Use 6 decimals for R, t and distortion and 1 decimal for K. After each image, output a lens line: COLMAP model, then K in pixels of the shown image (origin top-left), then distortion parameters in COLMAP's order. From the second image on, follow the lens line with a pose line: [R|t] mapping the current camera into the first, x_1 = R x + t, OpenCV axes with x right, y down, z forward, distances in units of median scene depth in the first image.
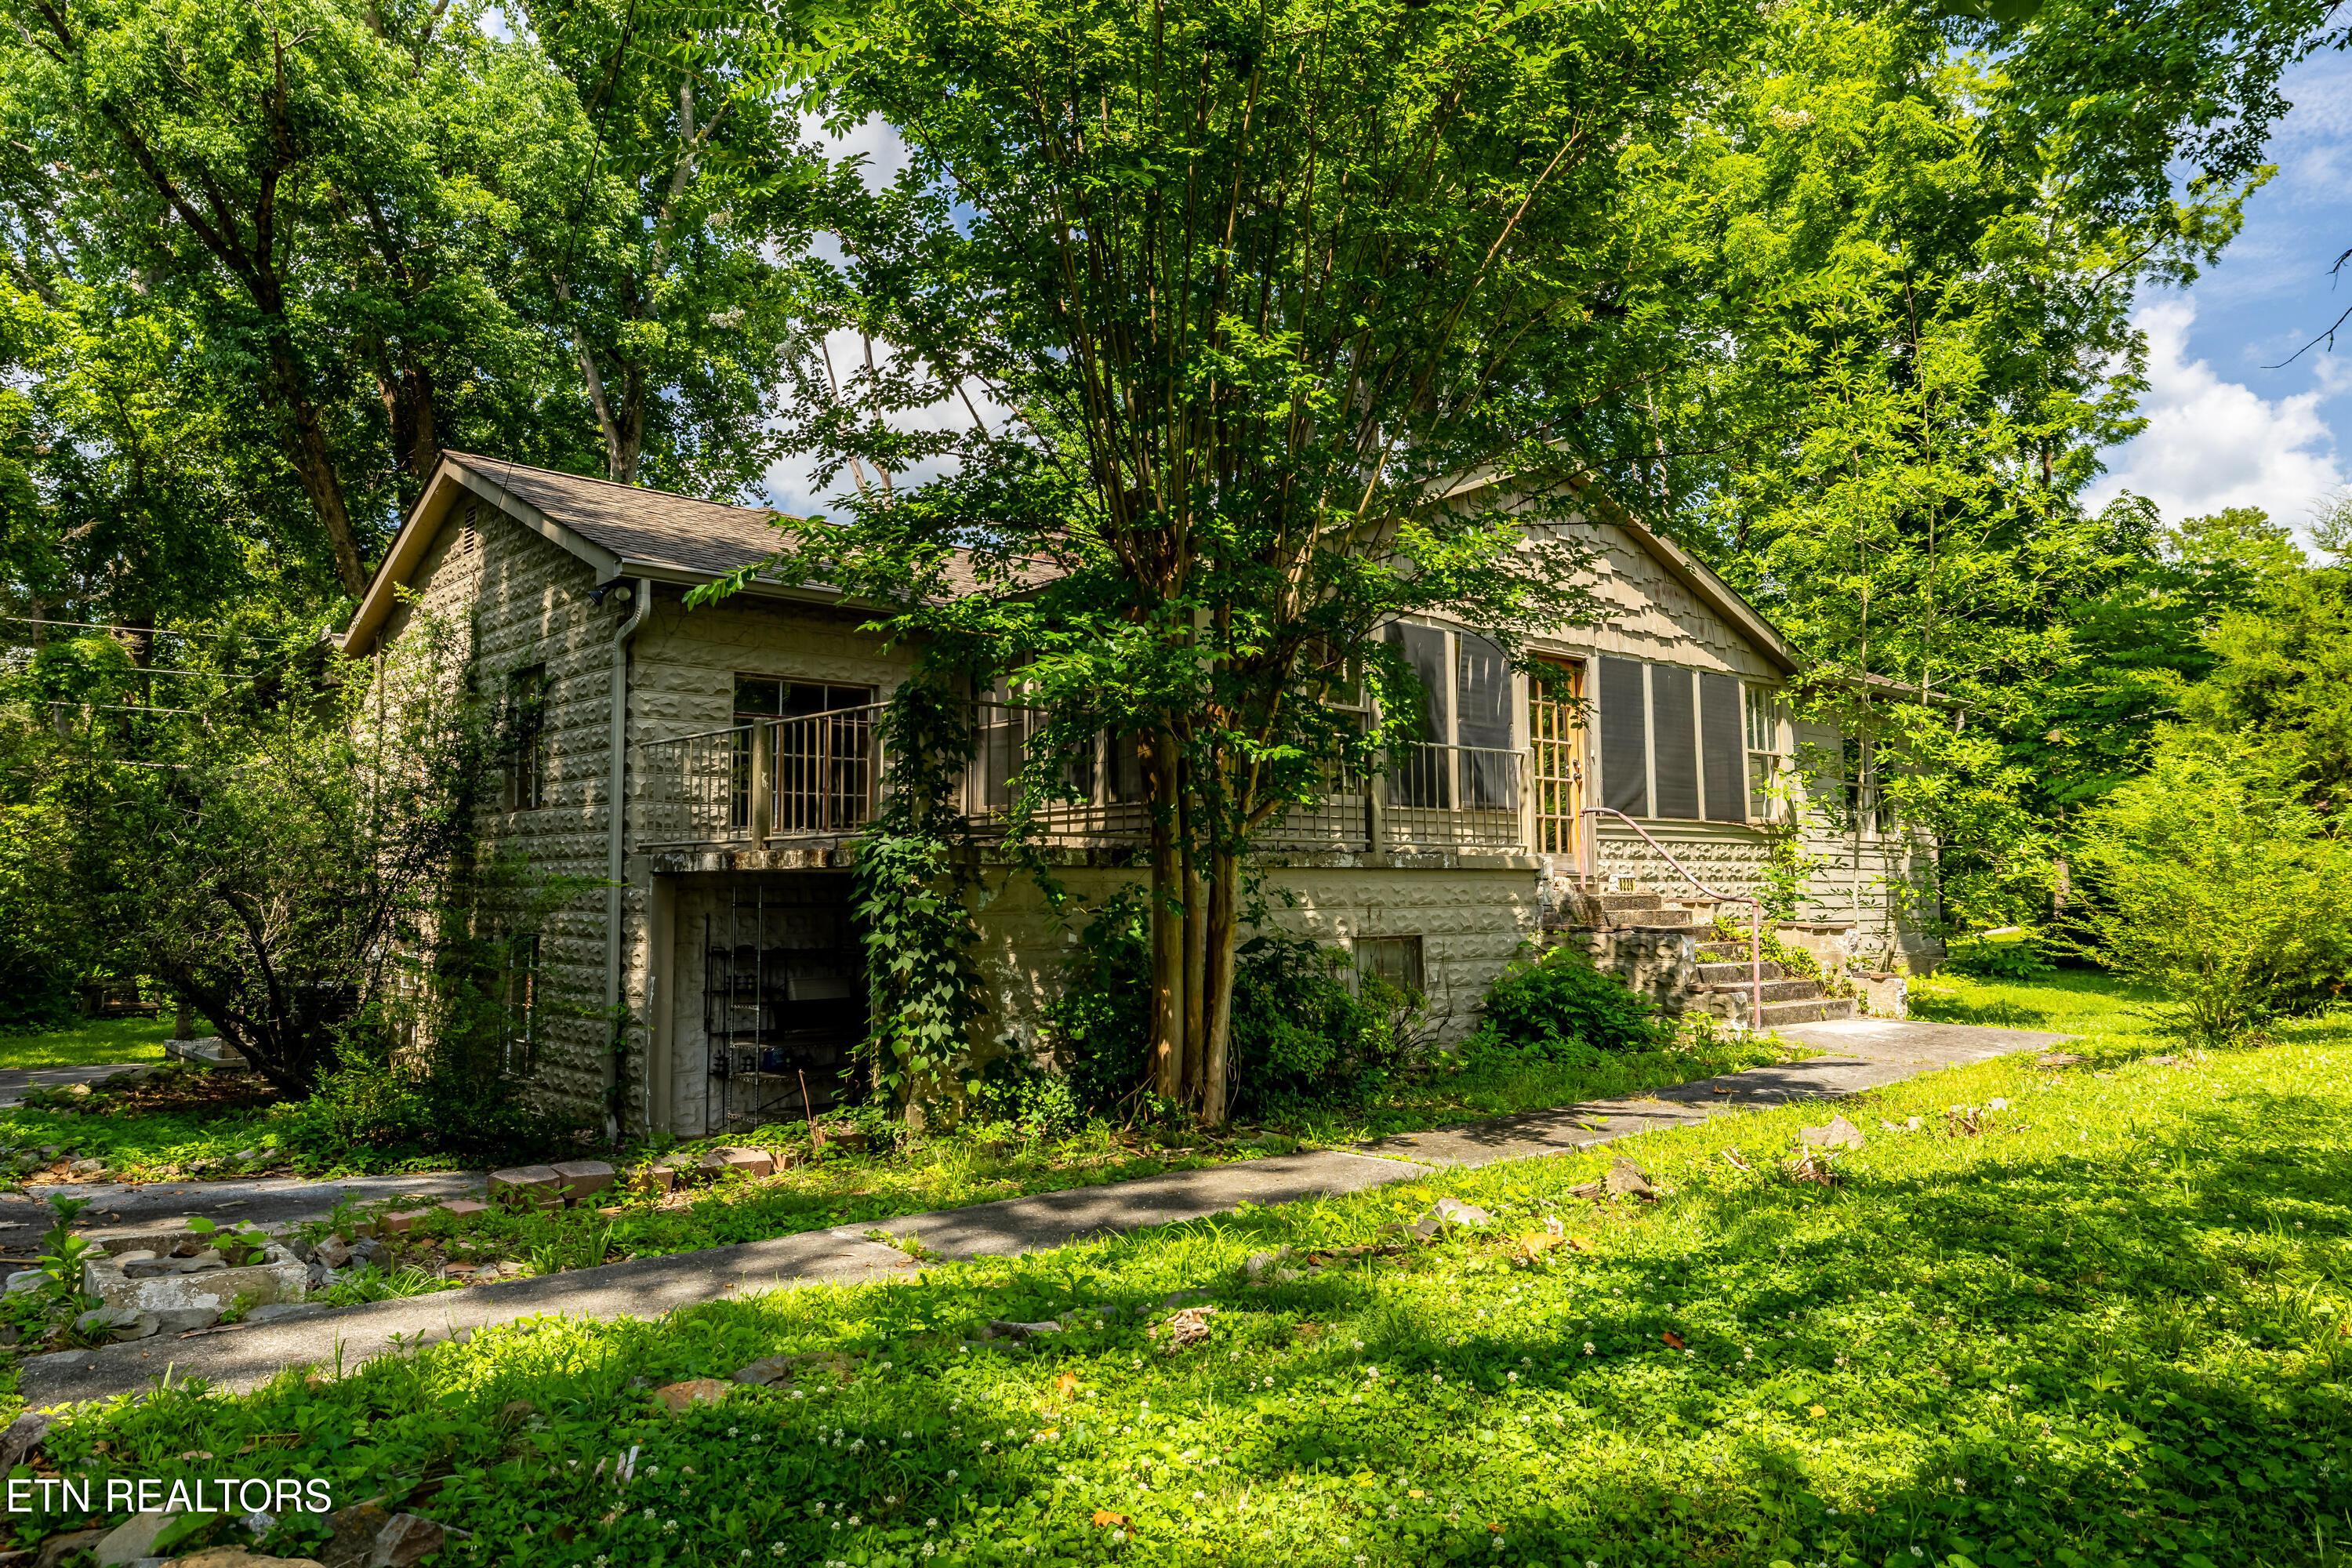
lens RADIAL K [[1551.2, 0, 1175.7], [0, 1551.2, 781.4], [0, 0, 1]] dist [0.005234, 0.002202]
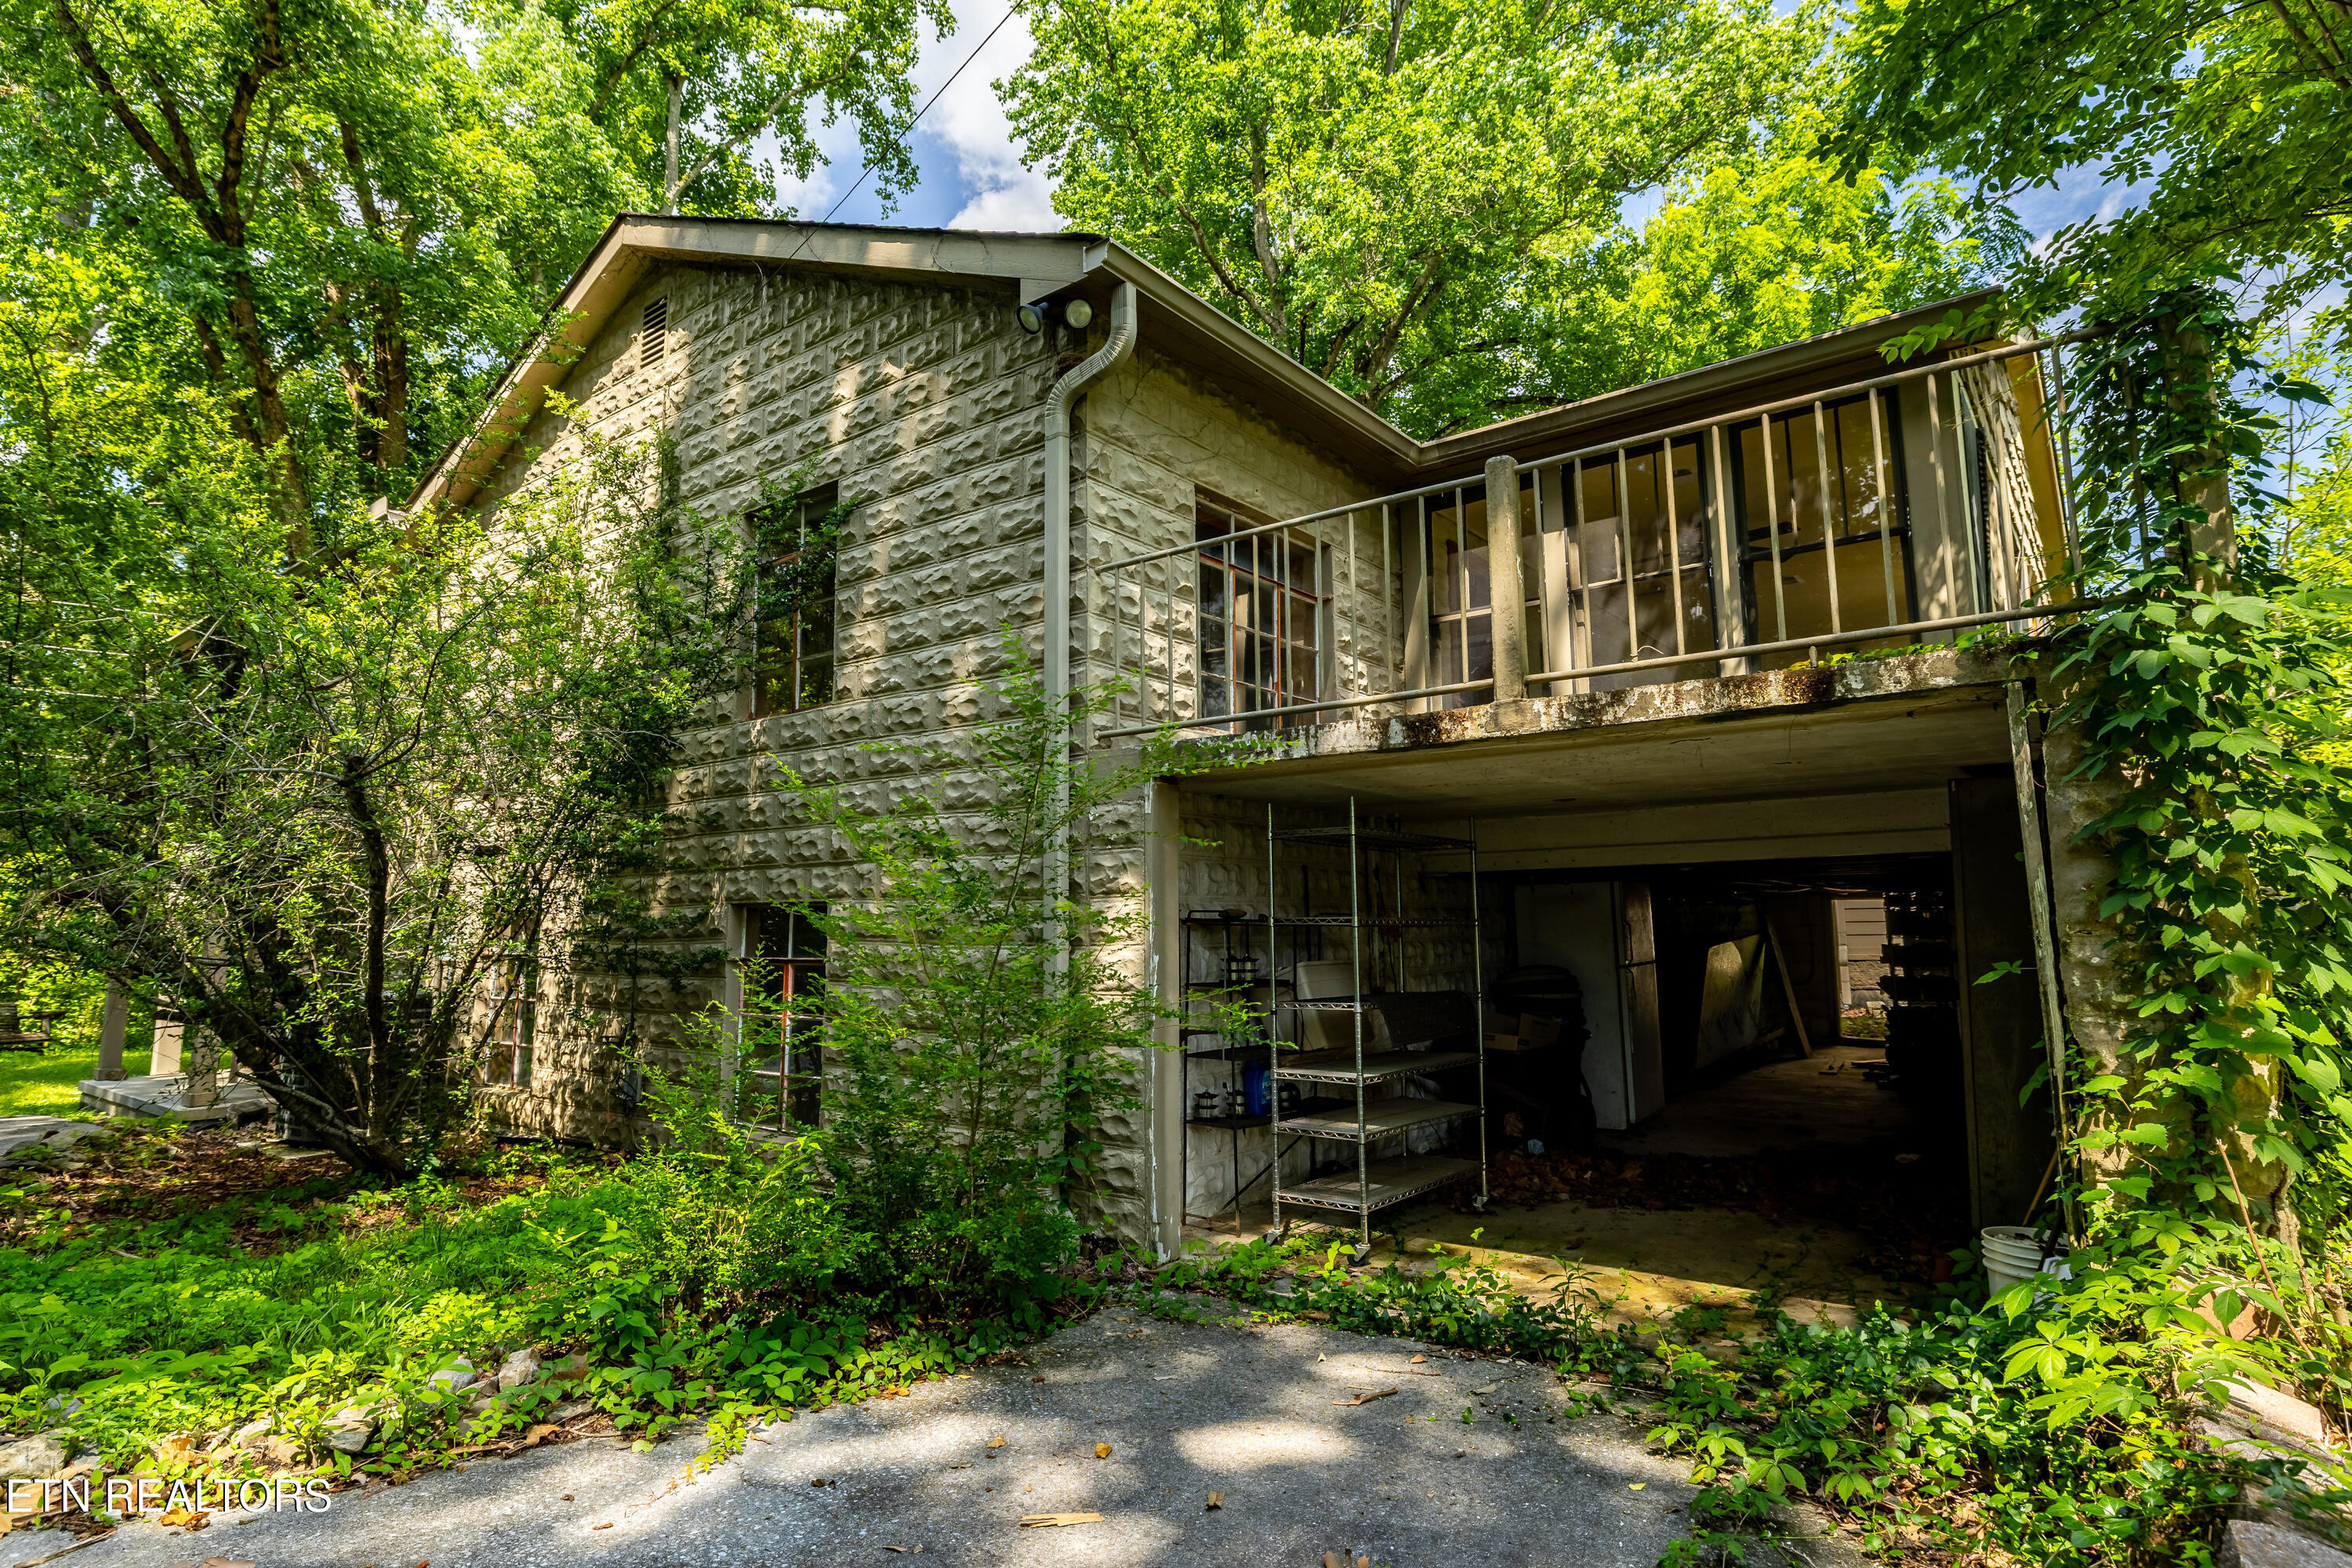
lens RADIAL K [[1227.4, 0, 1176.0], [0, 1227.4, 787.4], [0, 0, 1]] dist [0.005809, -0.000704]
pose [[0.984491, 0.021201, 0.174147, -0.353626], [-0.012314, 0.998574, -0.051953, 0.075542], [-0.175000, 0.049003, 0.983348, 0.478325]]
